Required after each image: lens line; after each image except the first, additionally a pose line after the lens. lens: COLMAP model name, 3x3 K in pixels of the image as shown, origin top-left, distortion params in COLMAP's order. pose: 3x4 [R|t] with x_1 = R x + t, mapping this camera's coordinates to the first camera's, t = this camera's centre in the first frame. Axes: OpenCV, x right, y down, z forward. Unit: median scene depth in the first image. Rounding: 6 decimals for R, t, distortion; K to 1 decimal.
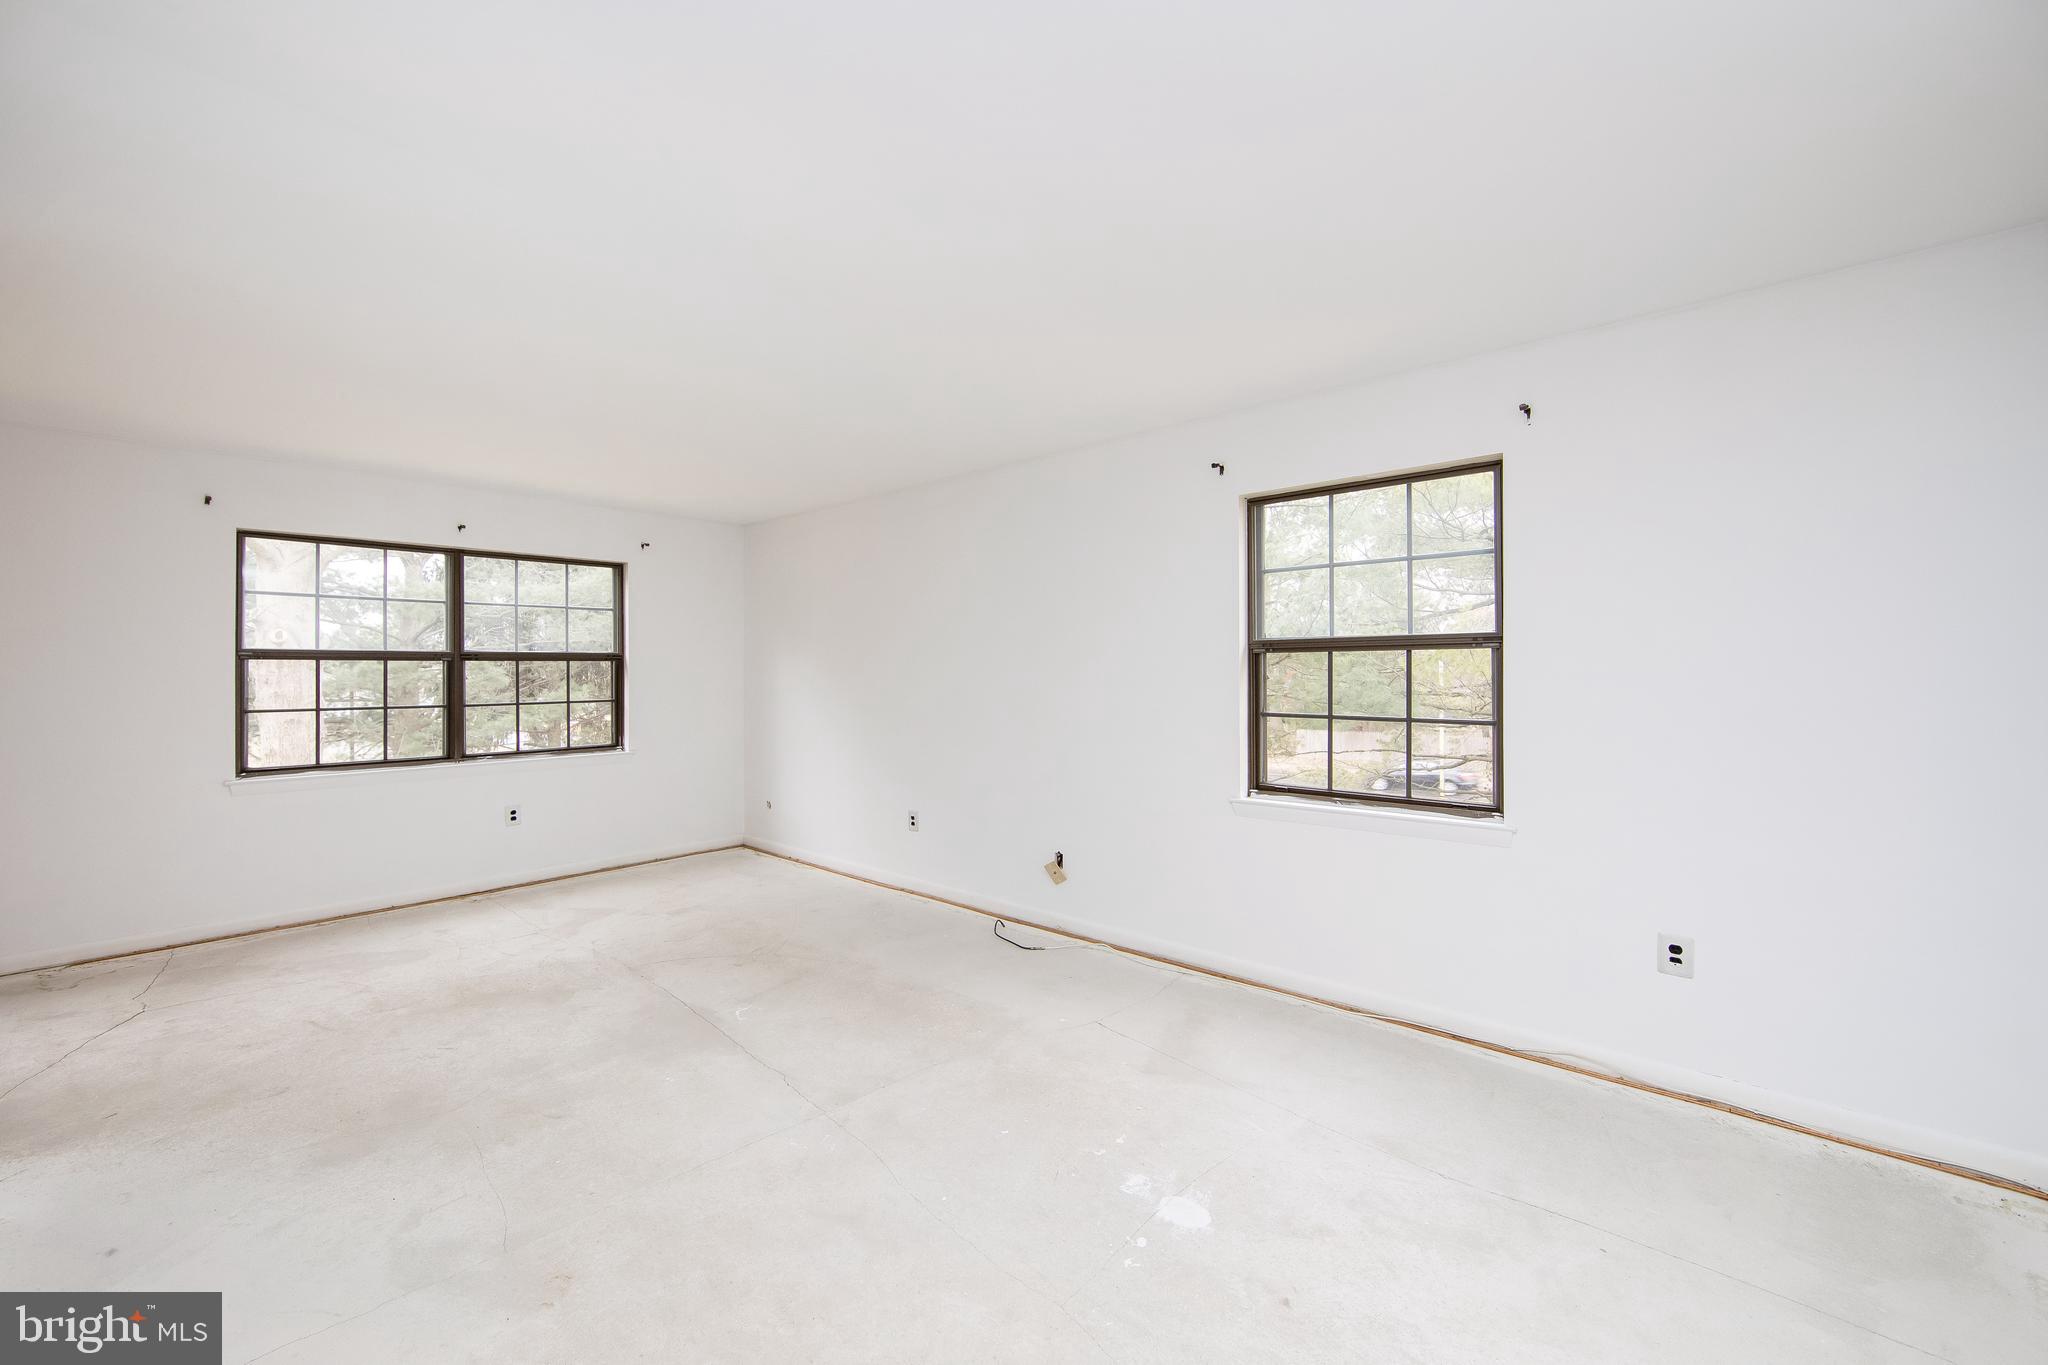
lens RADIAL K [[796.9, 0, 1021.2], [0, 796.9, 675.9], [0, 0, 1]] dist [-0.031406, 0.000064]
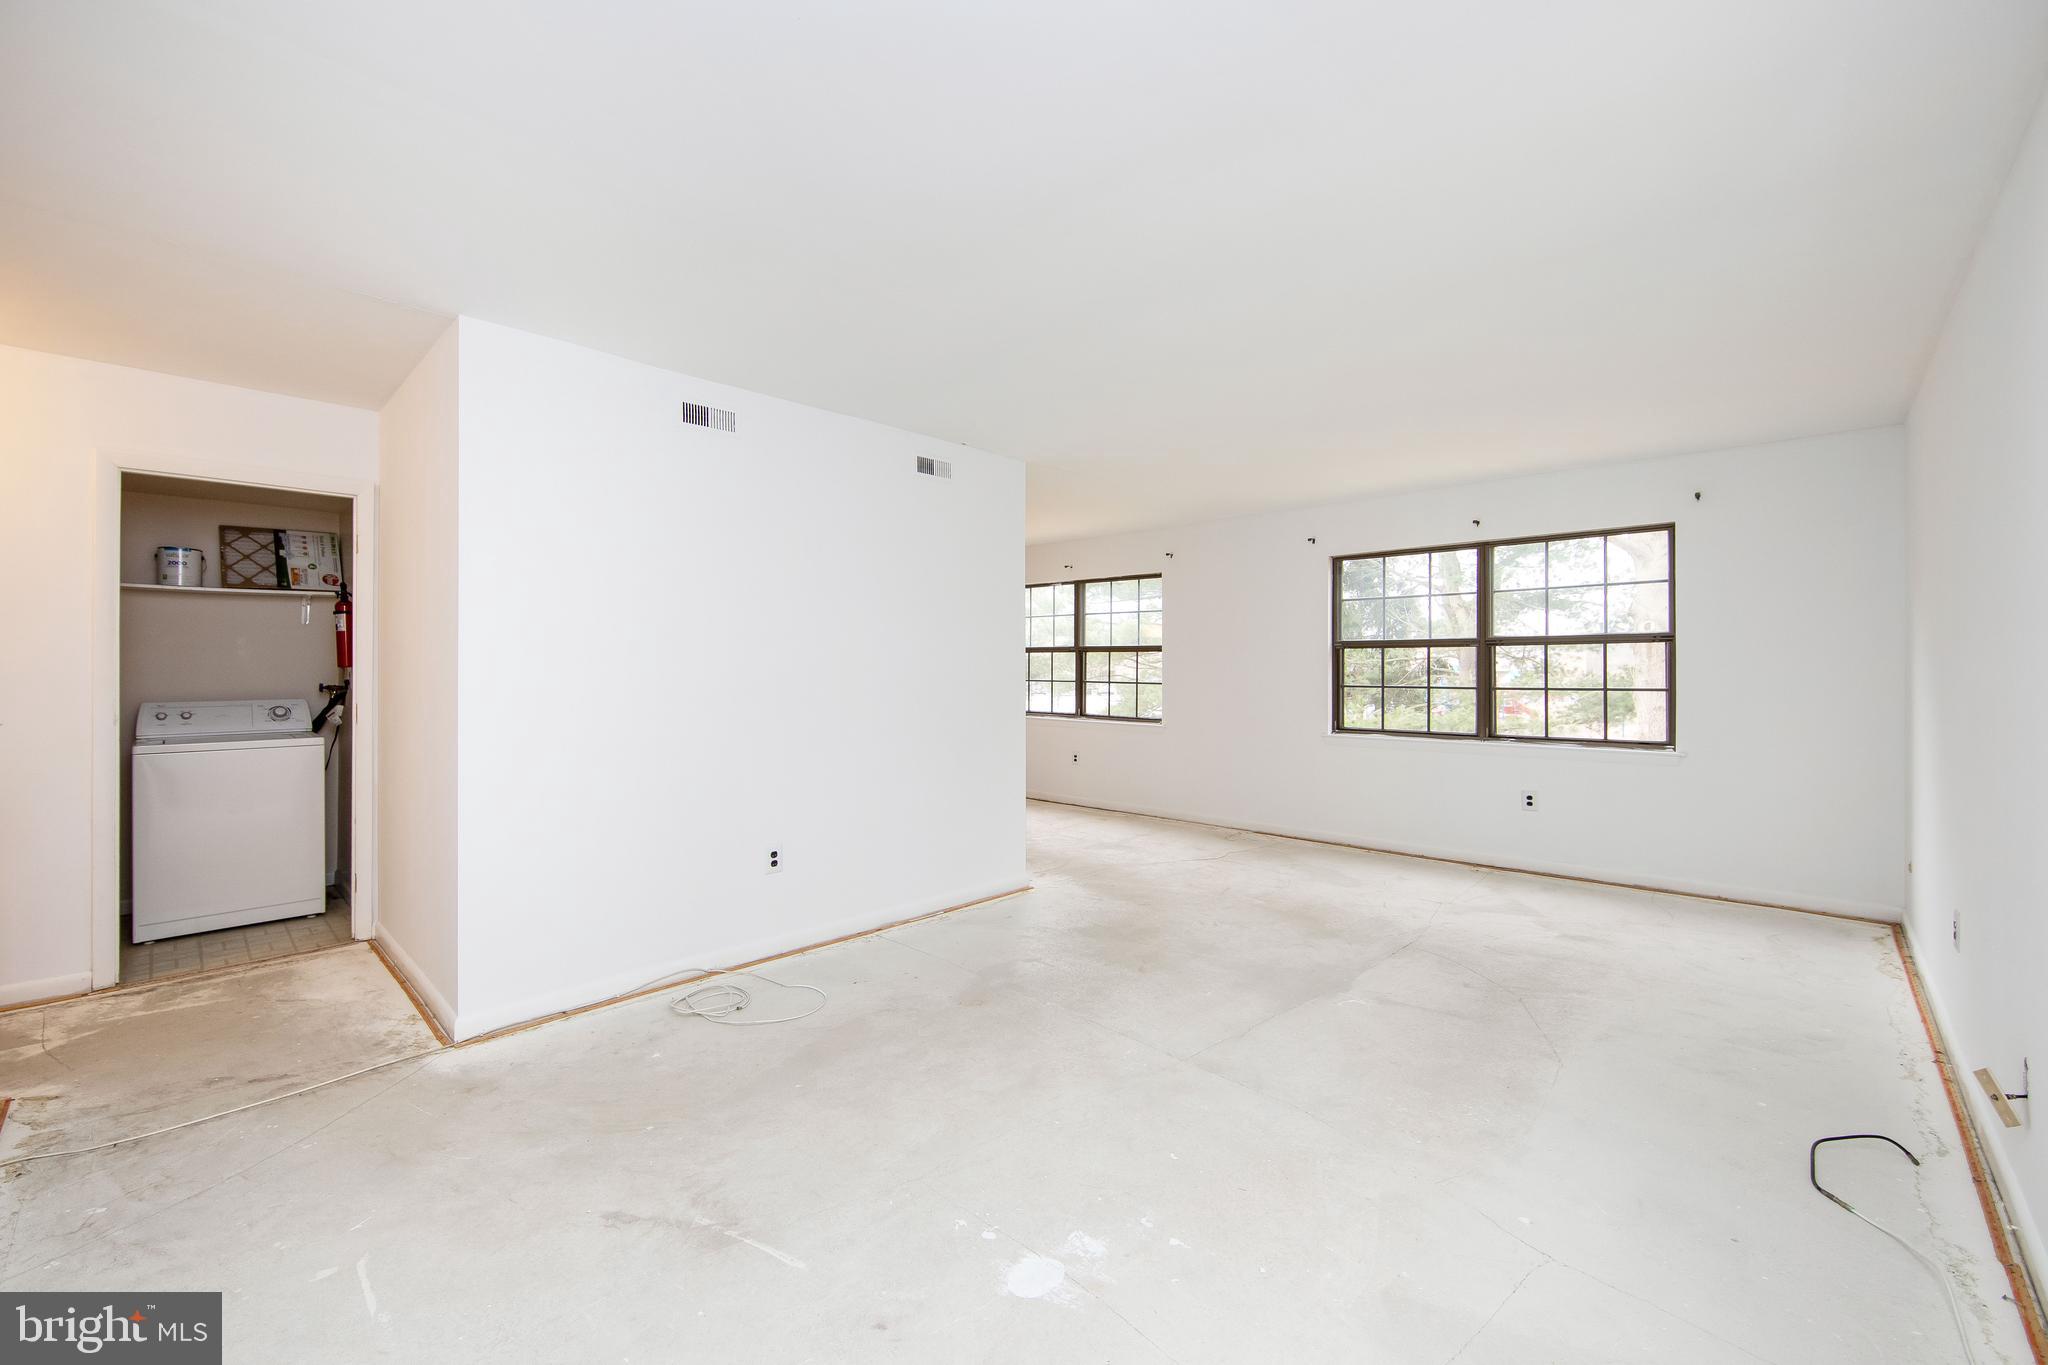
lens RADIAL K [[809.2, 0, 1004.4], [0, 809.2, 683.1], [0, 0, 1]] dist [-0.002192, 0.000141]
pose [[-0.039684, 0.030986, -0.998732, 0.423669], [-0.000311, 0.999519, 0.031023, -0.002850], [0.999212, 0.001541, -0.039656, 0.388129]]
